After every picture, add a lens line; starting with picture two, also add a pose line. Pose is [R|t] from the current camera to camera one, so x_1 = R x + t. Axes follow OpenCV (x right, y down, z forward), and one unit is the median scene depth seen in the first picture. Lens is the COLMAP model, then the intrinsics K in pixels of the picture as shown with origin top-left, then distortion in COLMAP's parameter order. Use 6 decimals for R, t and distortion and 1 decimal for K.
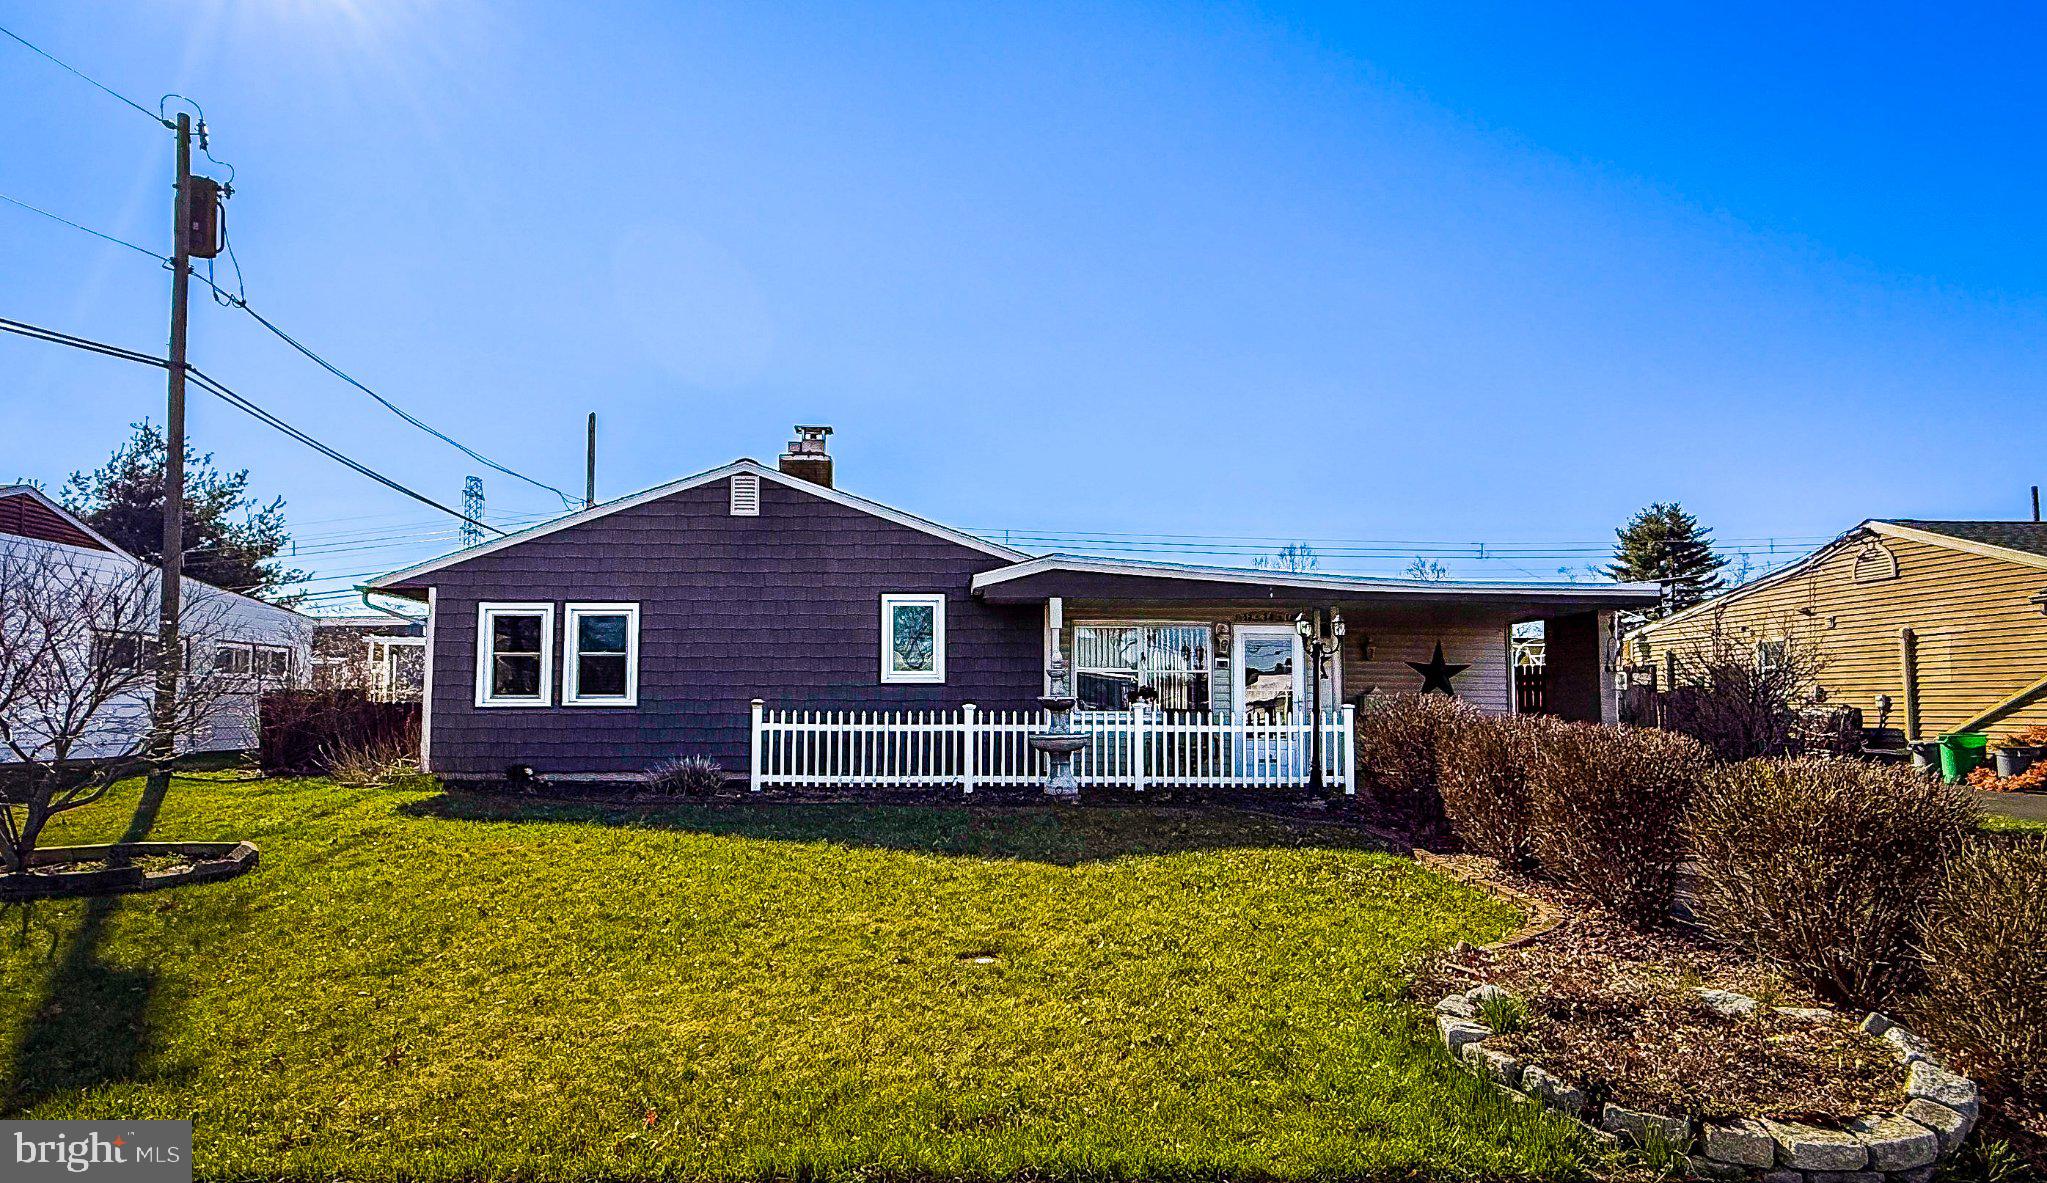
lens RADIAL K [[1175.7, 0, 1051.6], [0, 1175.7, 663.9], [0, 0, 1]] dist [-0.002559, 0.000779]
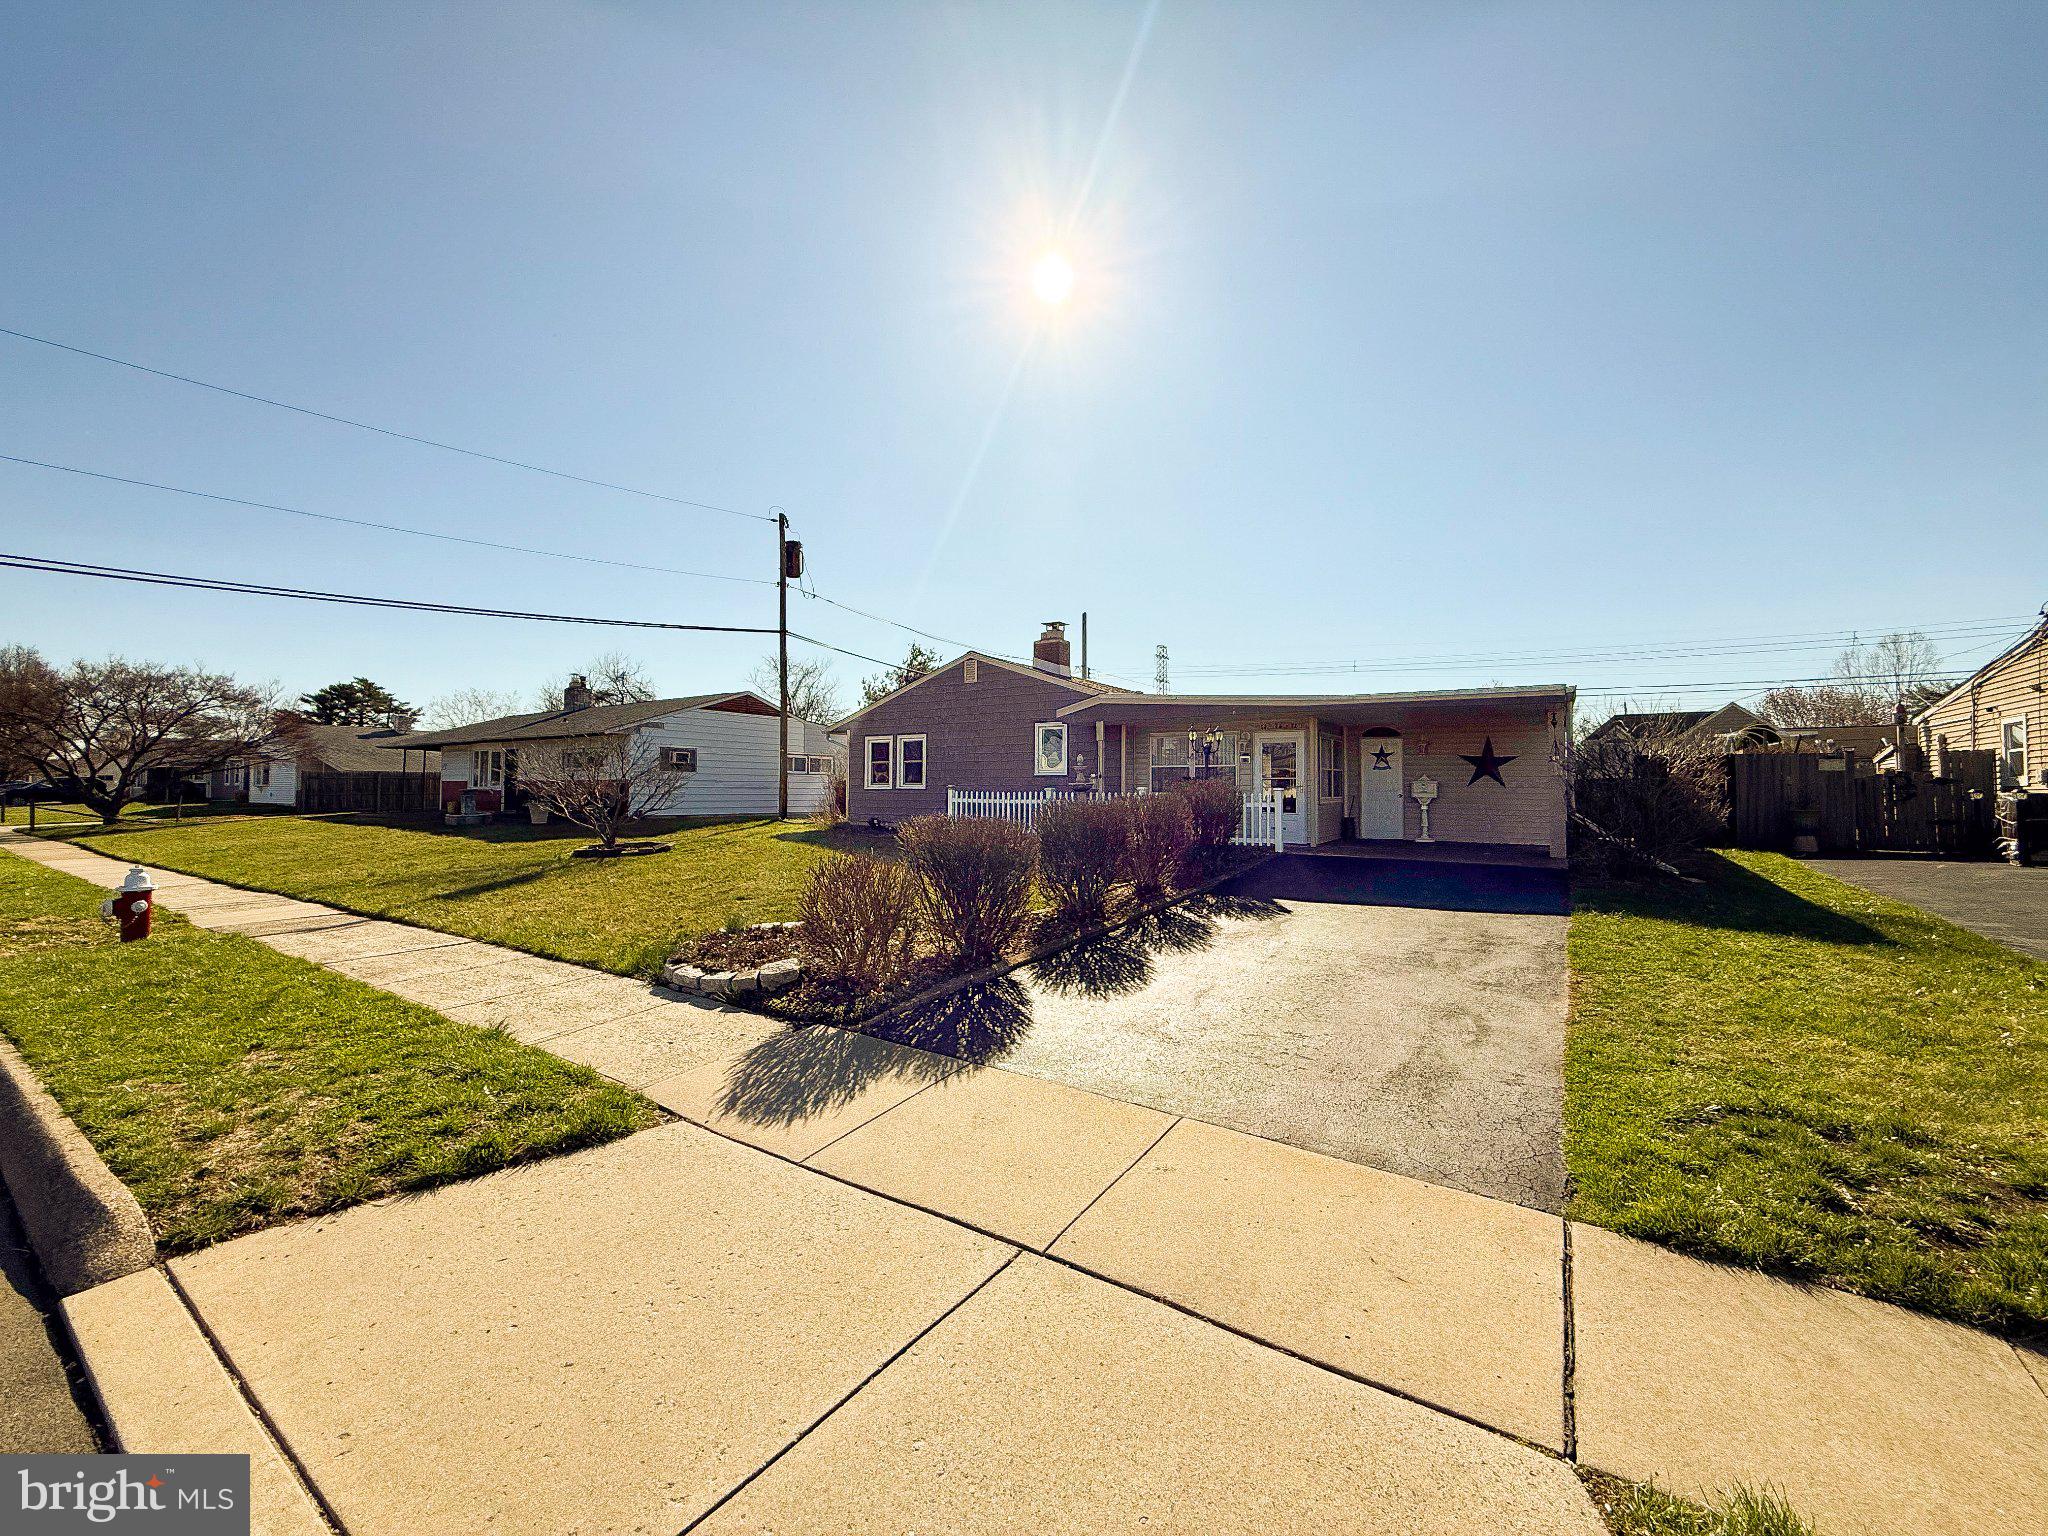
lens RADIAL K [[821.4, 0, 1019.9], [0, 821.4, 767.9], [0, 0, 1]] dist [0.000595, -0.000209]
pose [[0.818033, -0.014319, -0.574993, 0.517365], [0.017875, 0.999840, 0.000532, 0.004283], [0.574893, -0.010713, 0.818158, 0.018014]]
